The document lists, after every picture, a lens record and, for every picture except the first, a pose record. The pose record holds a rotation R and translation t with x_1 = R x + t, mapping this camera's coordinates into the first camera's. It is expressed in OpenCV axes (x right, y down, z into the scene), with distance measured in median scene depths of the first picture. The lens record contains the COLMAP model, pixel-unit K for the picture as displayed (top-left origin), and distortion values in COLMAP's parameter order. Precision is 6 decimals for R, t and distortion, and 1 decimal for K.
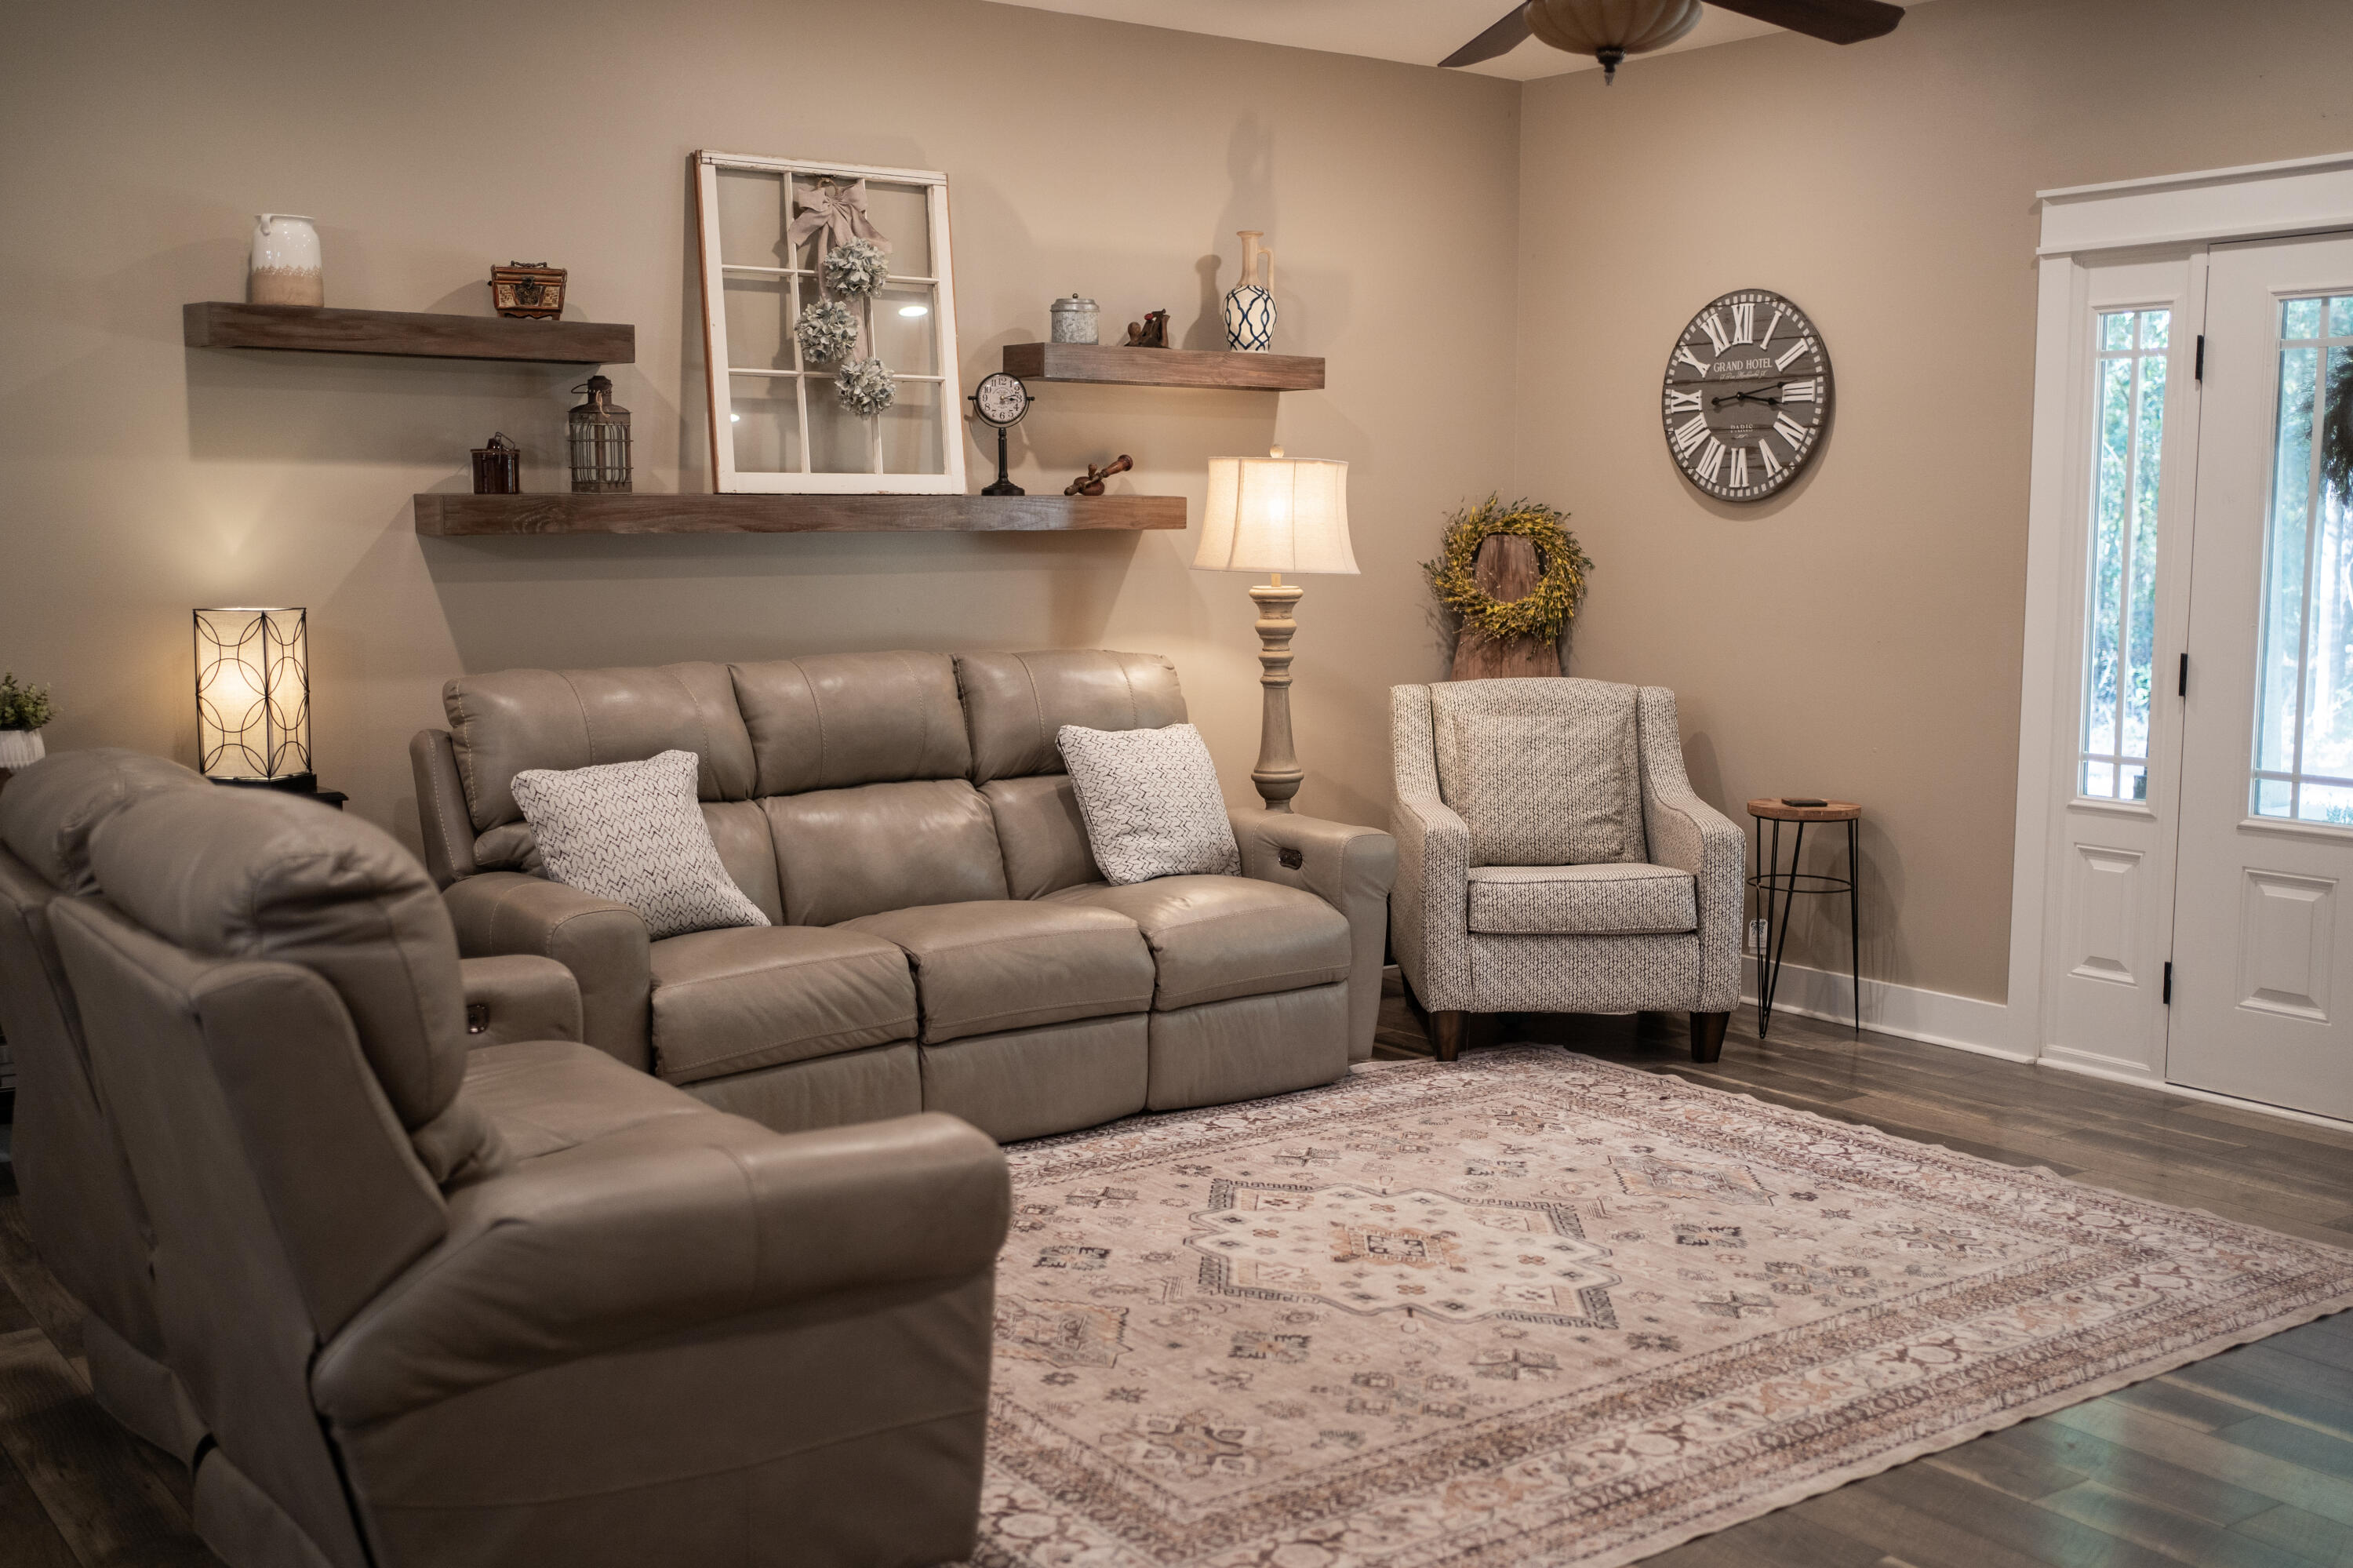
lens RADIAL K [[2444.5, 0, 1154.0], [0, 2444.5, 751.4], [0, 0, 1]] dist [-0.031516, 0.173666]
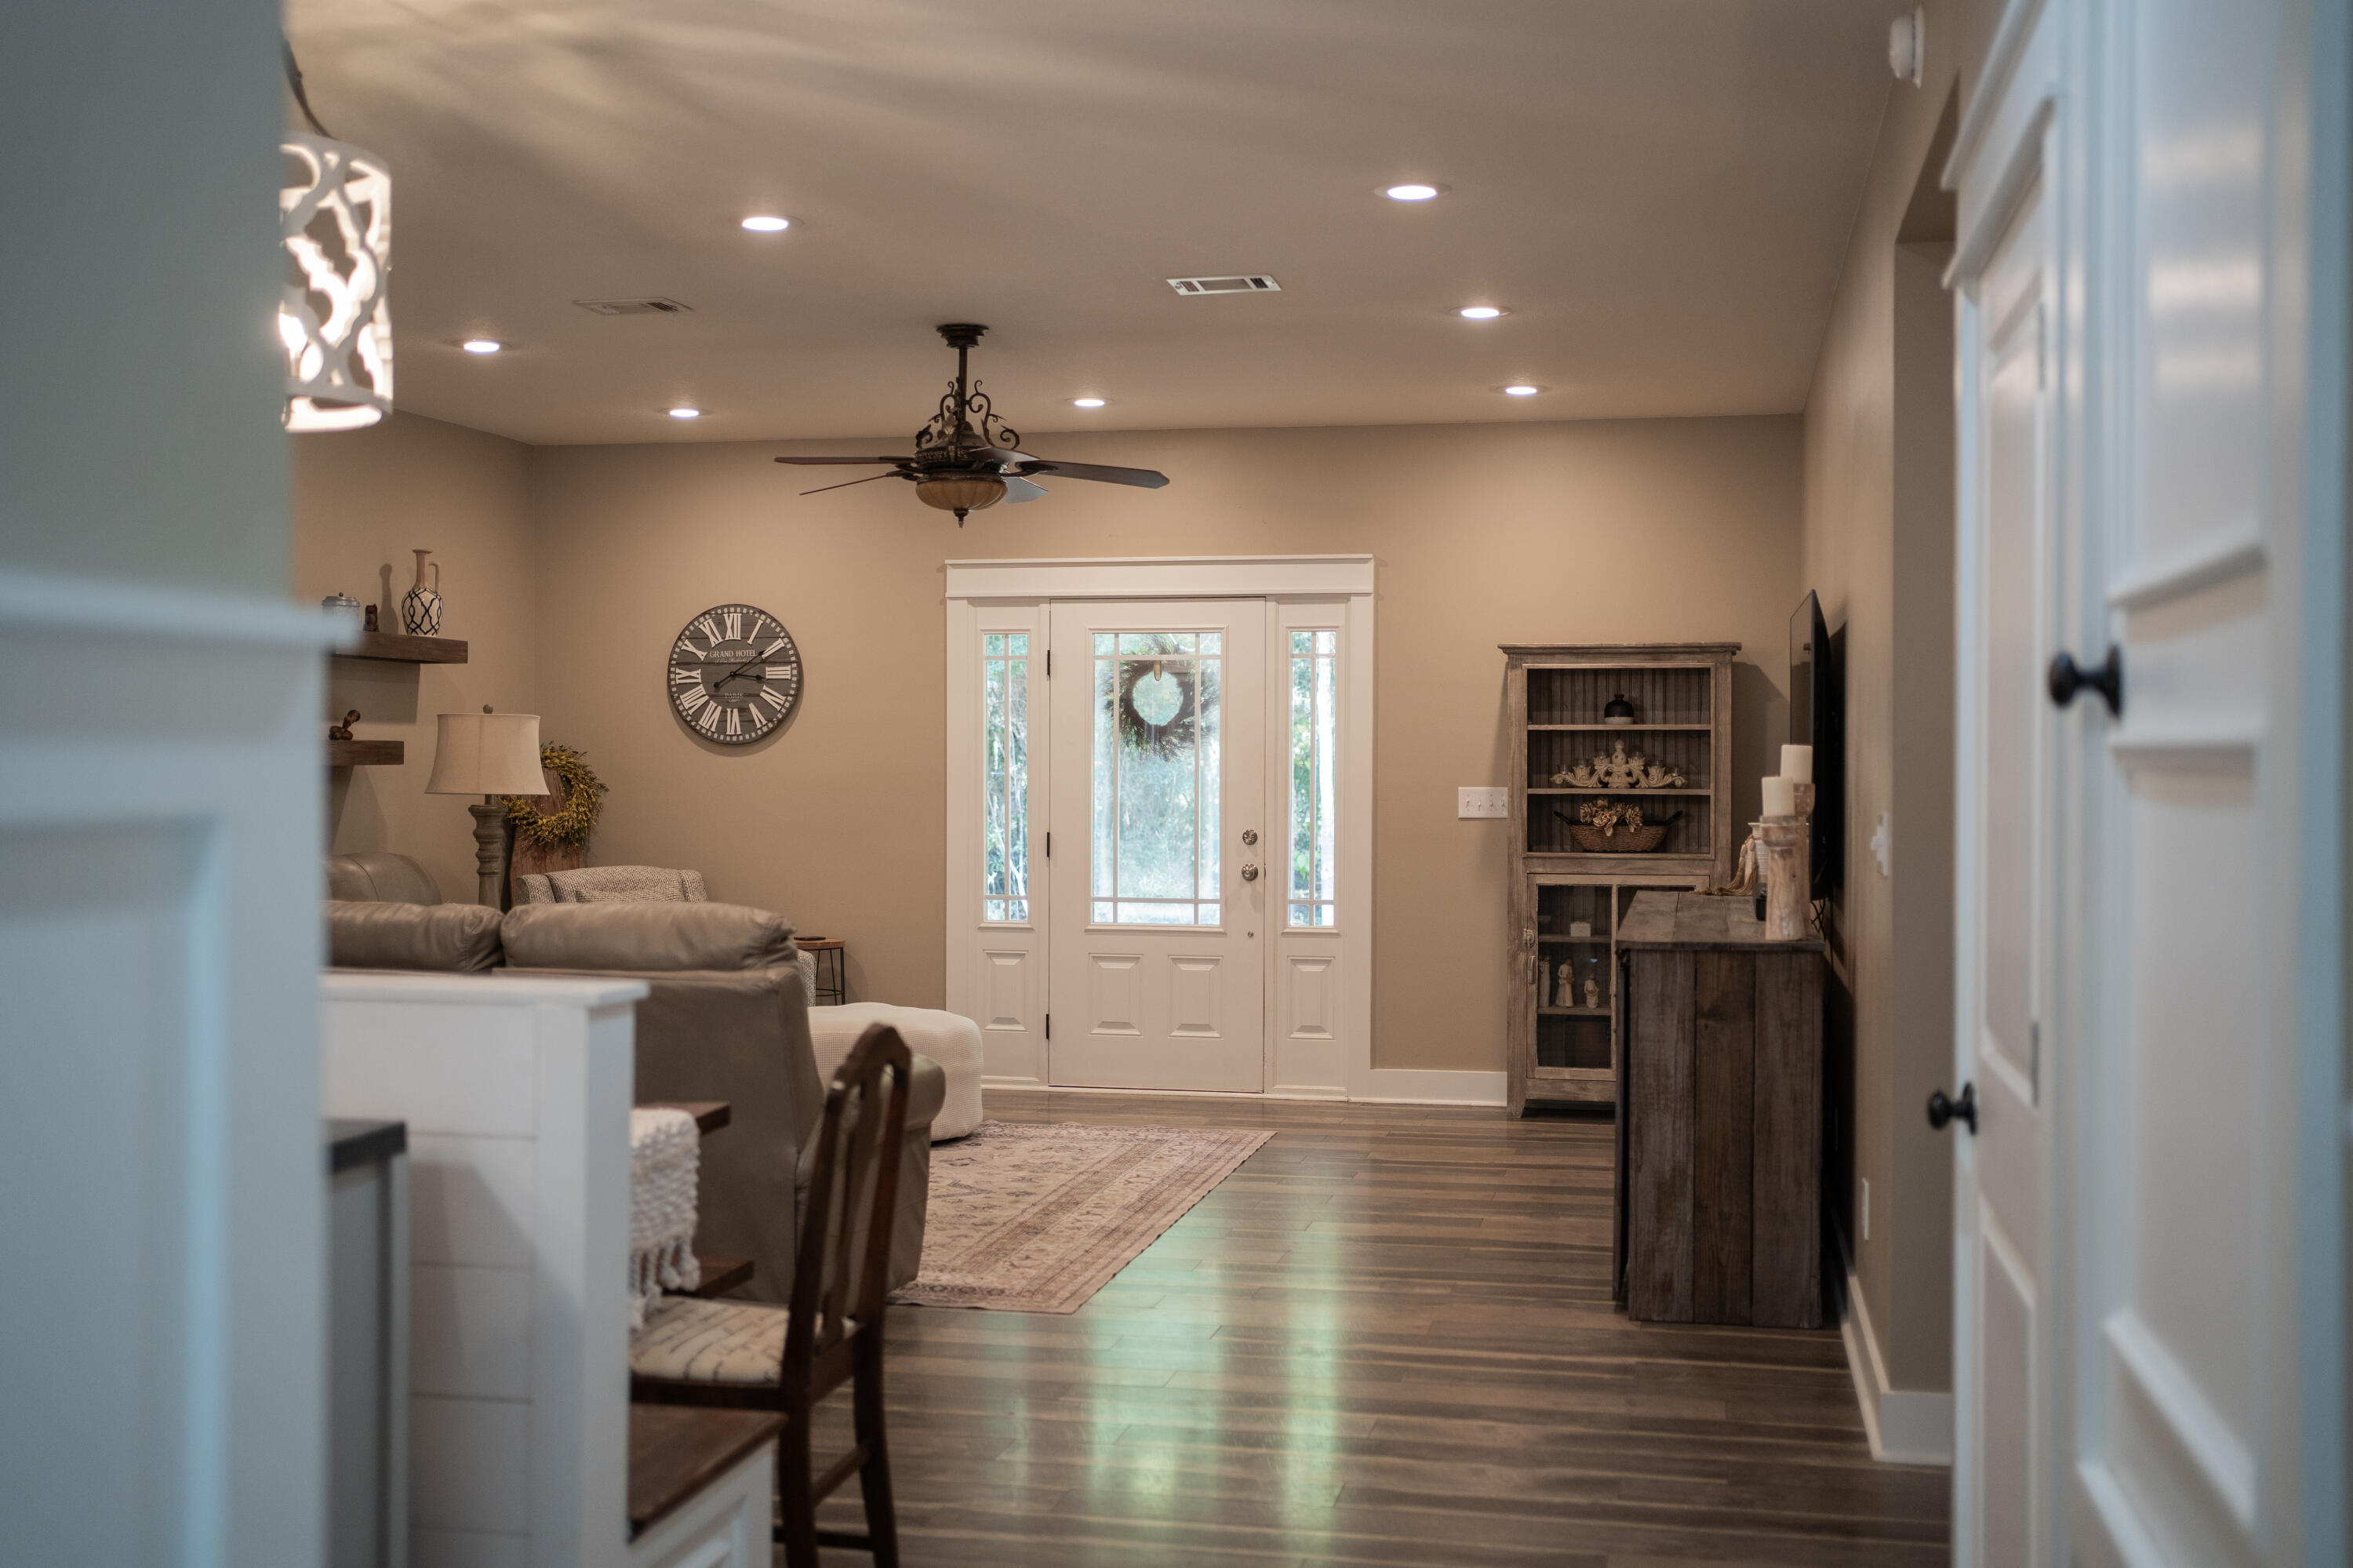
lens RADIAL K [[2444.5, 0, 1154.0], [0, 2444.5, 751.4], [0, 0, 1]] dist [-0.031516, 0.173666]
pose [[0.746249, -0.001122, 0.665666, -0.596139], [0.067042, 0.995041, -0.073480, 0.031065], [-0.662282, 0.099462, 0.742624, -0.297663]]
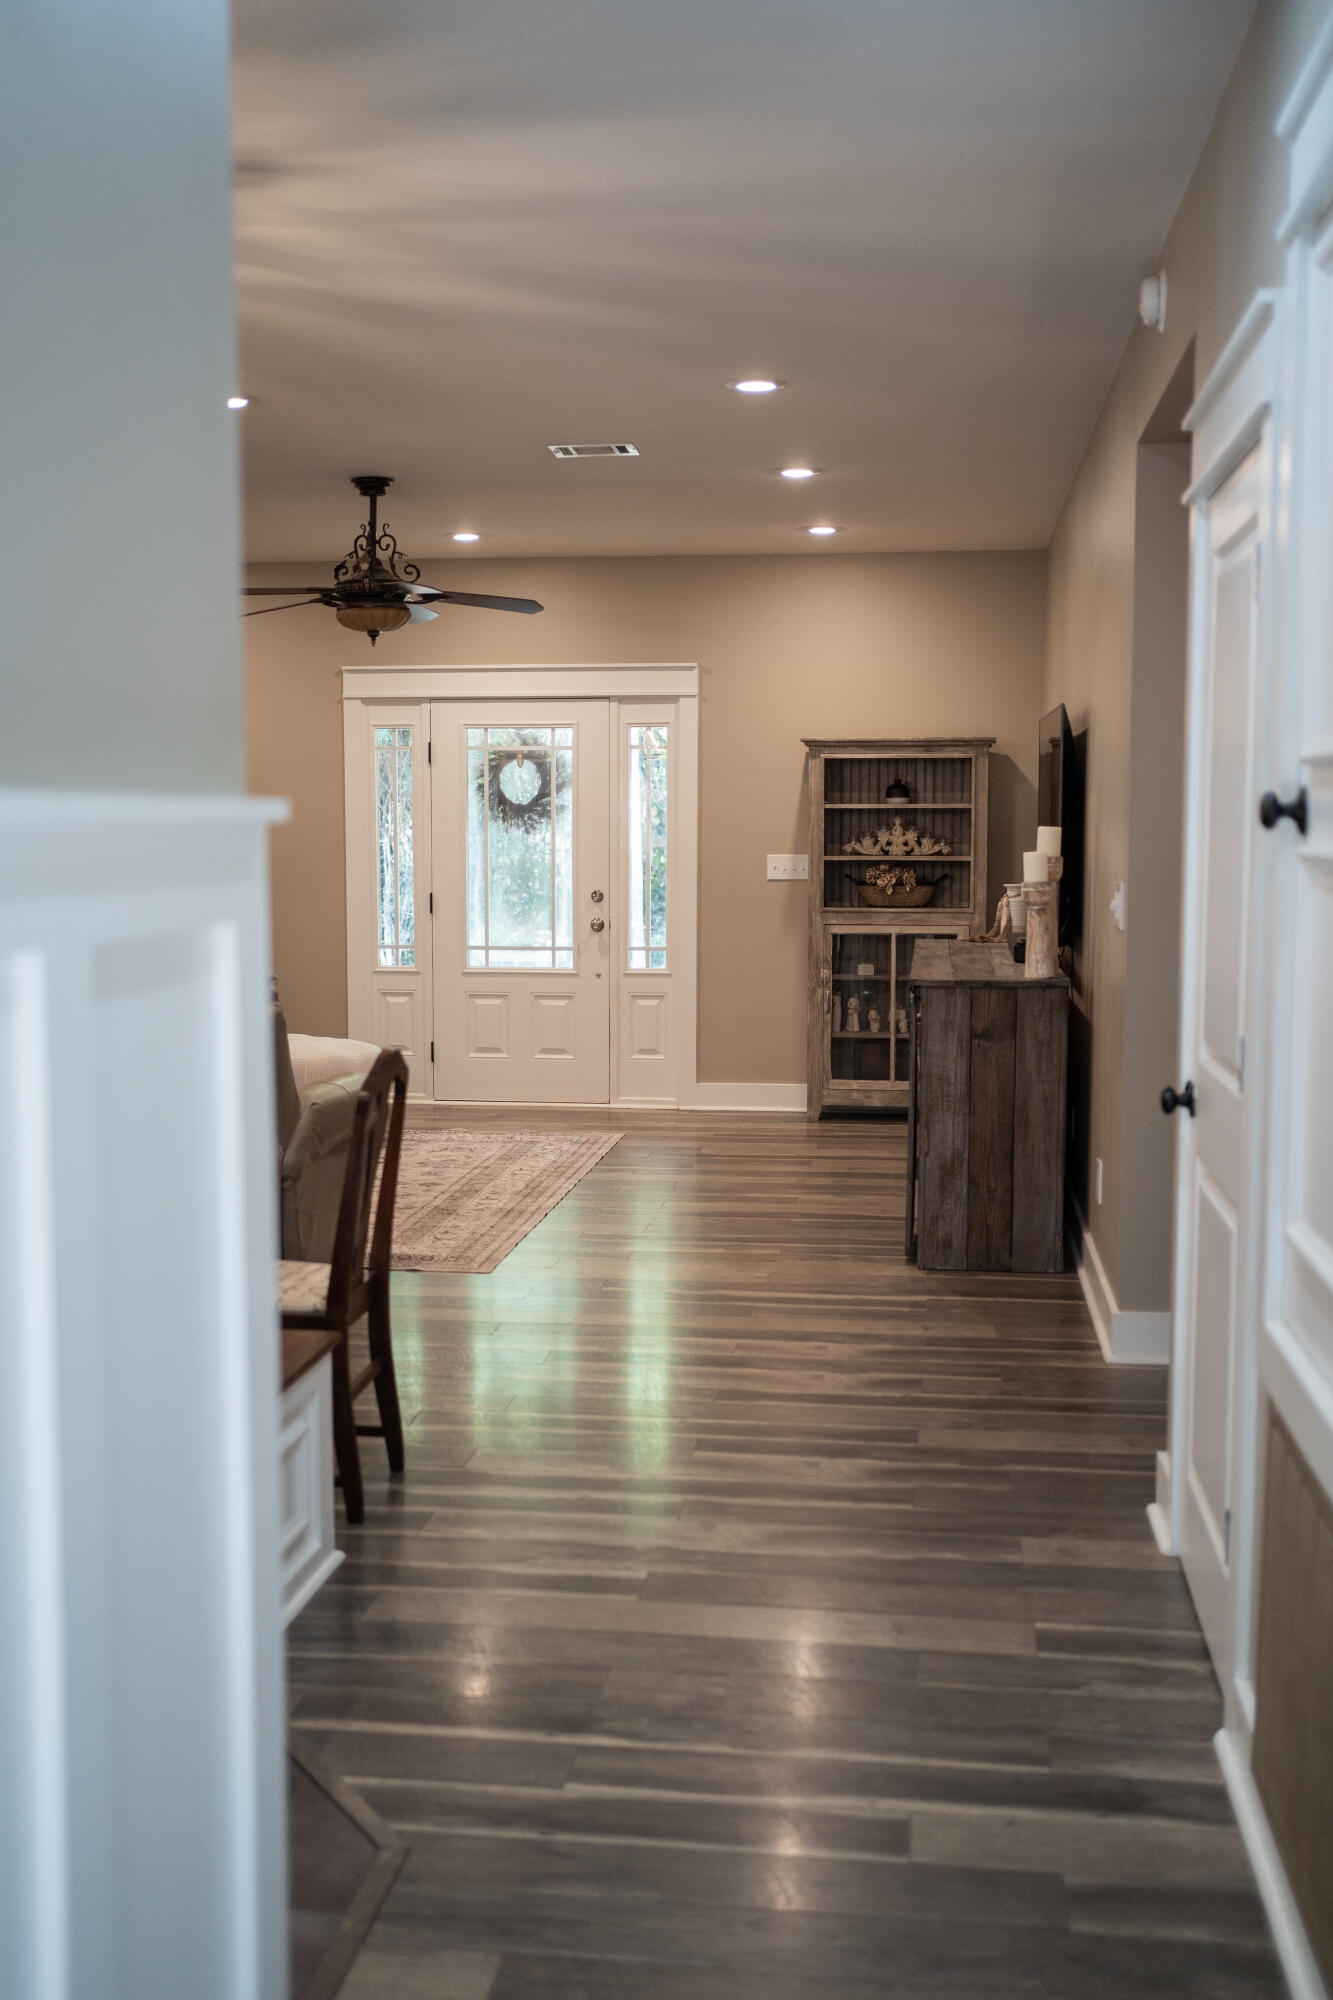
lens RADIAL K [[2100.7, 0, 634.9], [0, 2100.7, 996.1], [0, 0, 1]] dist [-0.028338, 0.177562]
pose [[0.693250, -0.064636, 0.717793, -0.671201], [0.075015, 0.997032, 0.017331, 0.026749], [-0.716783, 0.041831, 0.696040, -0.332266]]
